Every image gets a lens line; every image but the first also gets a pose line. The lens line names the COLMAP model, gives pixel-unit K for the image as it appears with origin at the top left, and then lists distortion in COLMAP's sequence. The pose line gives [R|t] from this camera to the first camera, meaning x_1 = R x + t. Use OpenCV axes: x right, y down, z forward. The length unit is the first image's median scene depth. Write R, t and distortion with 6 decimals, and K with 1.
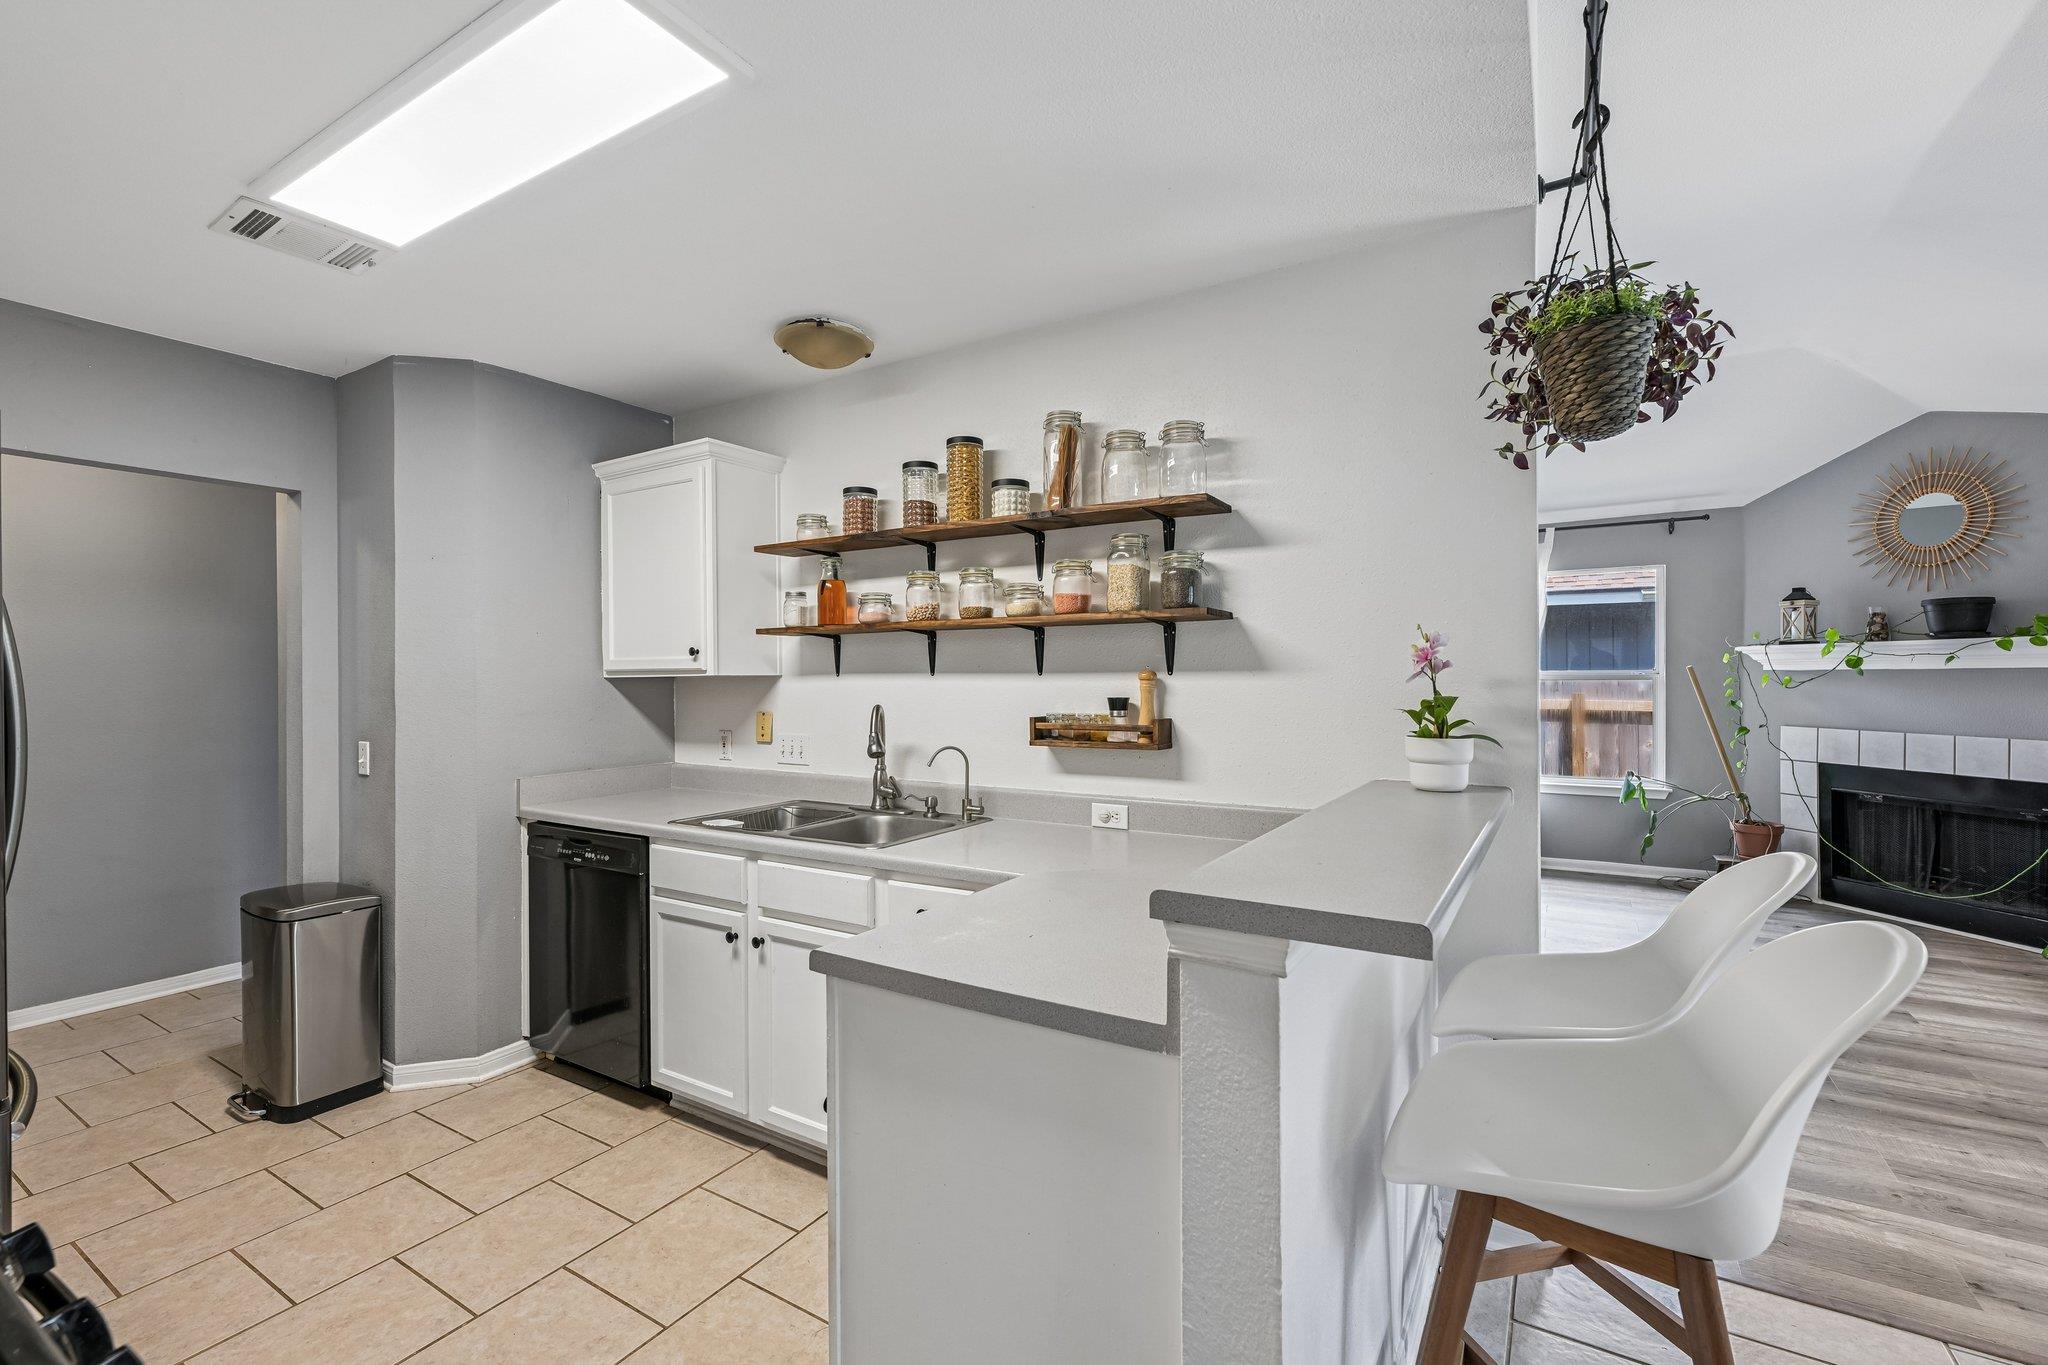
lens RADIAL K [[852.9, 0, 1024.0], [0, 852.9, 682.5], [0, 0, 1]] dist [0.000760, 0.000194]
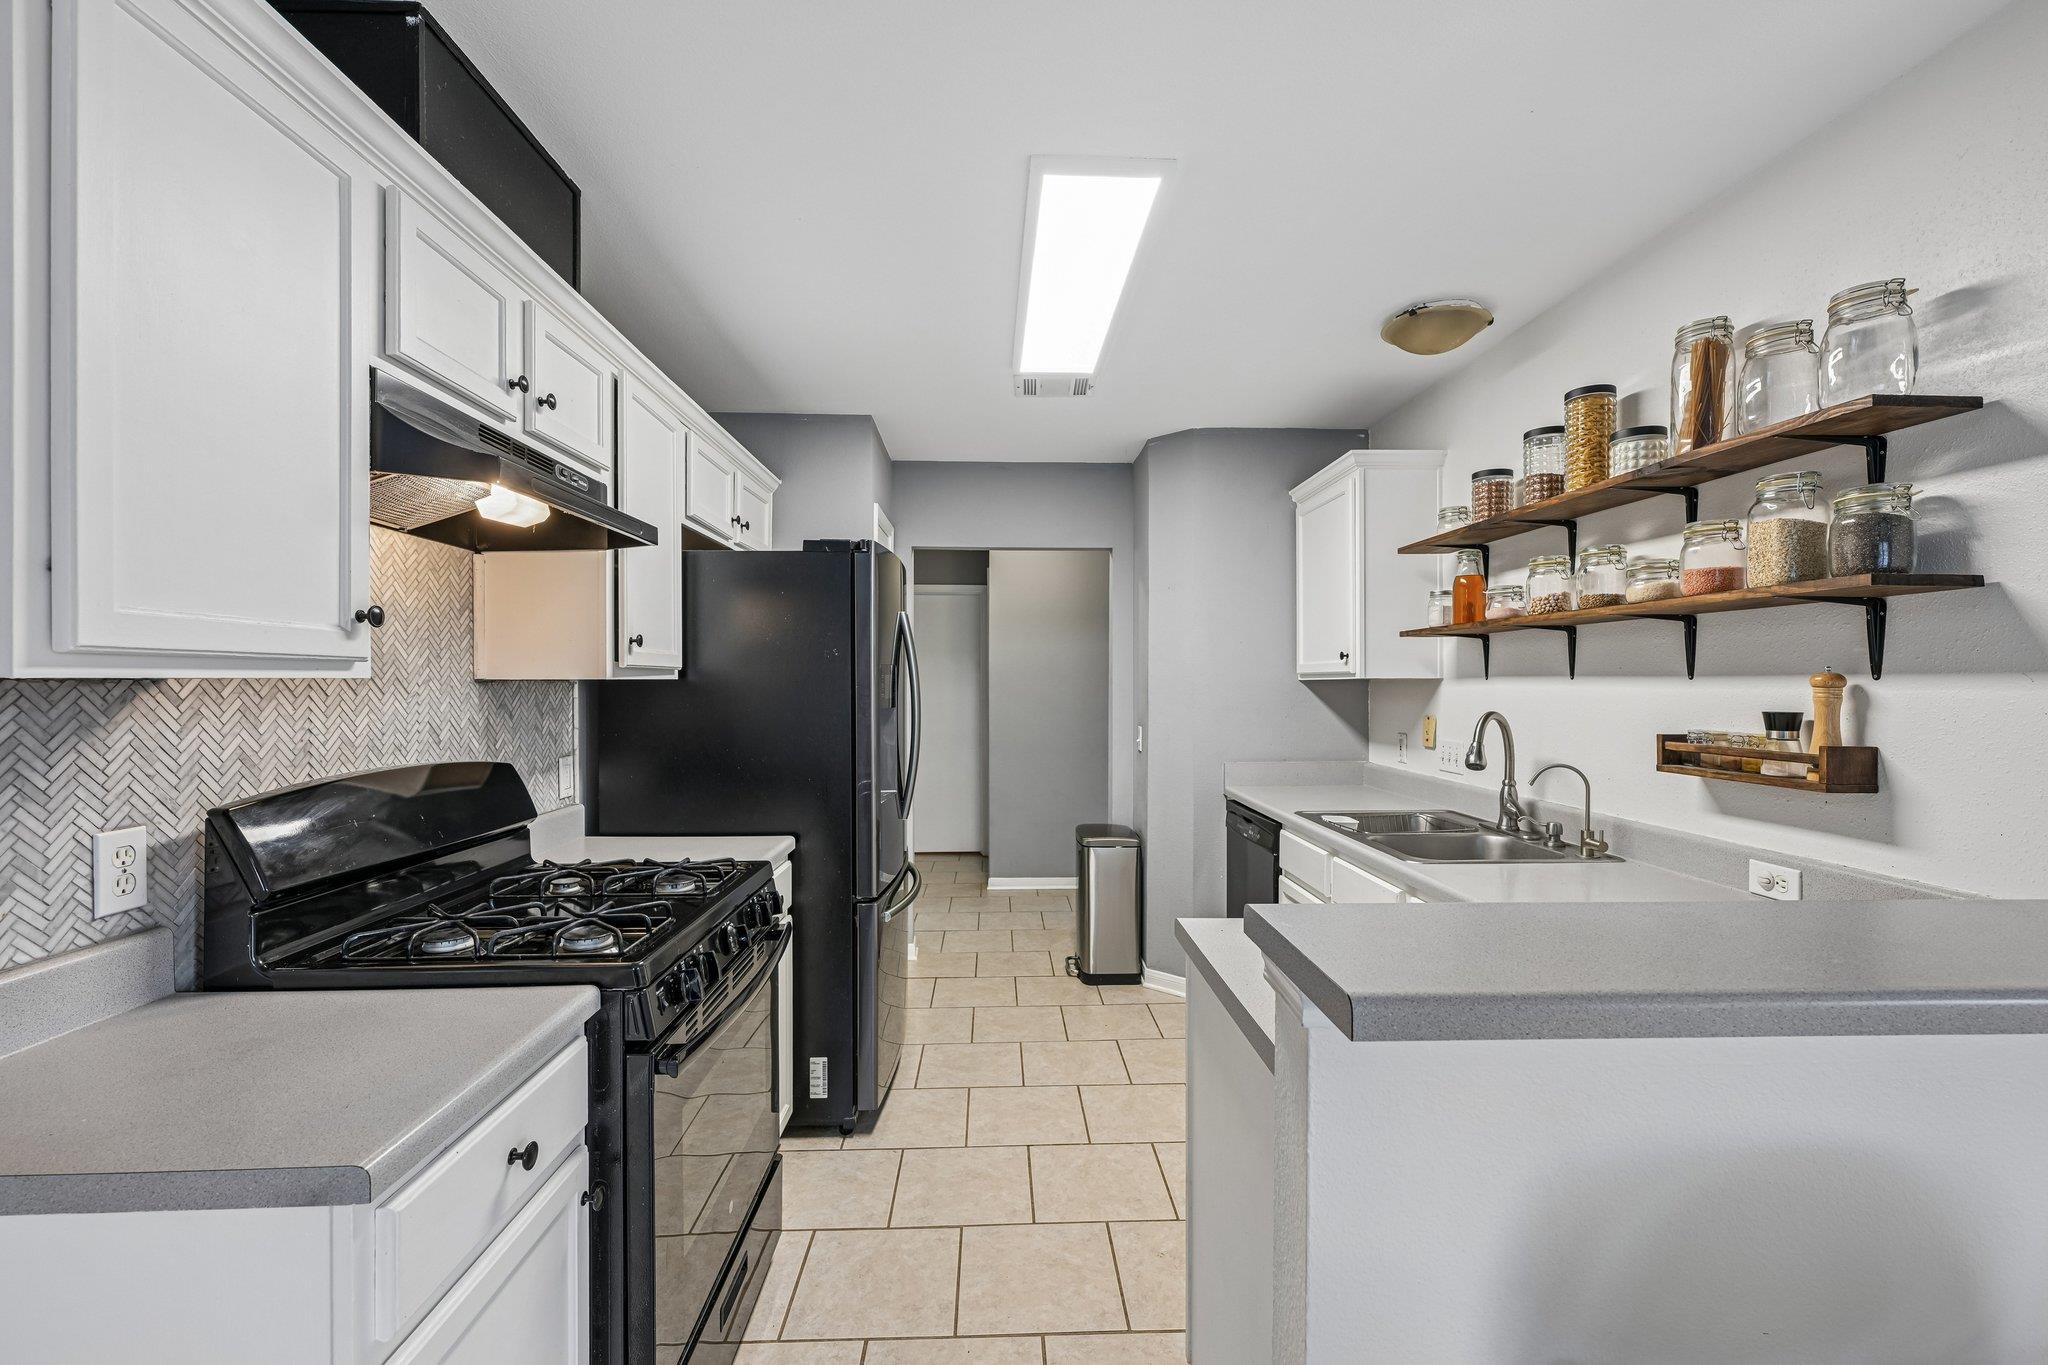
lens RADIAL K [[851.6, 0, 1022.6], [0, 851.6, 685.8], [0, 0, 1]] dist [-0.000421, -0.000054]
pose [[0.564173, 0.008591, -0.825612, 0.294531], [-0.006335, 0.999961, 0.006076, -0.003288], [0.825632, 0.001802, 0.564206, 0.091404]]
